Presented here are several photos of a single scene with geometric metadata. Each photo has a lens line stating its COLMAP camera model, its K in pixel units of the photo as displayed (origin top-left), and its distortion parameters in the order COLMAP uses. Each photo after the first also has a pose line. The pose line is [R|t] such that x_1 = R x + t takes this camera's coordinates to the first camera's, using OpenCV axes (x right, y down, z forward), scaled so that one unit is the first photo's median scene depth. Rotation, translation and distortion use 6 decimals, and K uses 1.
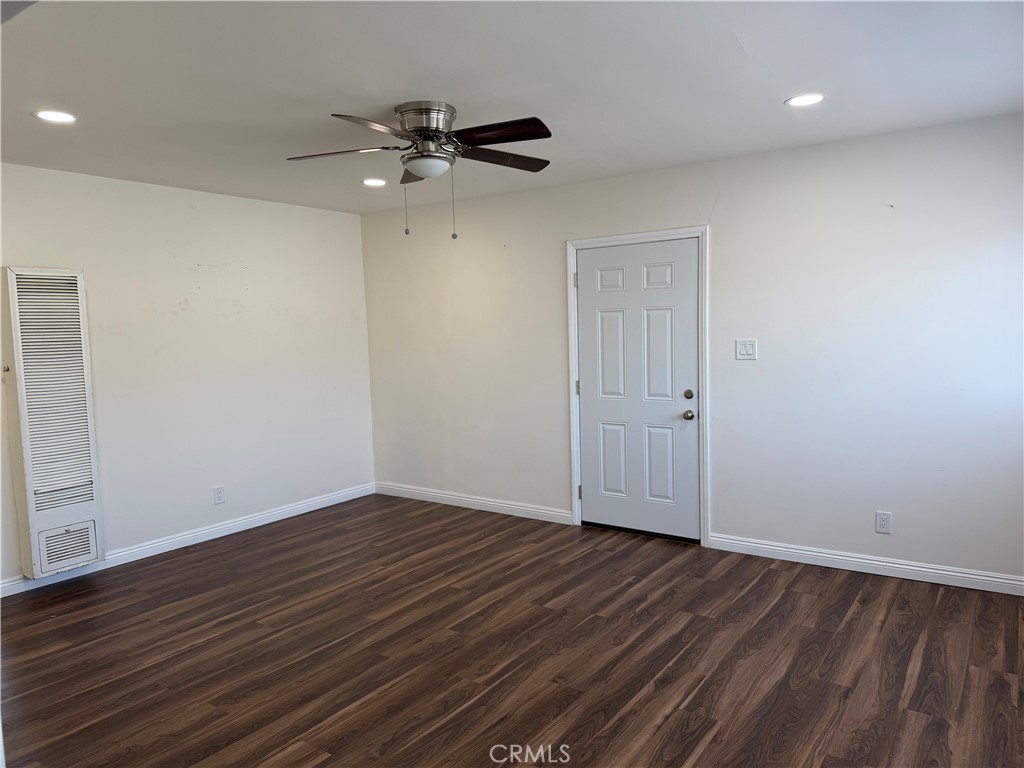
lens RADIAL K [[728.8, 0, 519.0], [0, 728.8, 387.8], [0, 0, 1]] dist [0.112654, -0.138008]
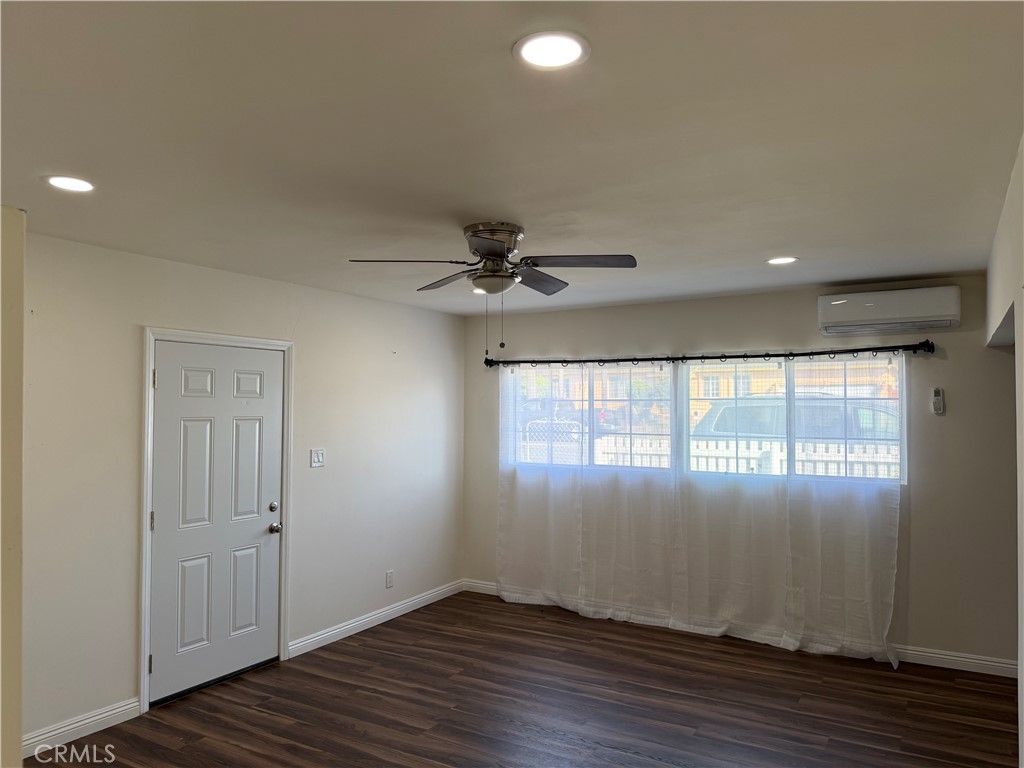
lens RADIAL K [[728.8, 0, 519.0], [0, 728.8, 387.8], [0, 0, 1]] dist [0.112654, -0.138008]
pose [[-0.080308, 0.048454, 0.995592, -0.846686], [0.072934, 0.996426, -0.042612, -0.090168], [-0.994098, 0.069190, -0.083555, 0.801665]]
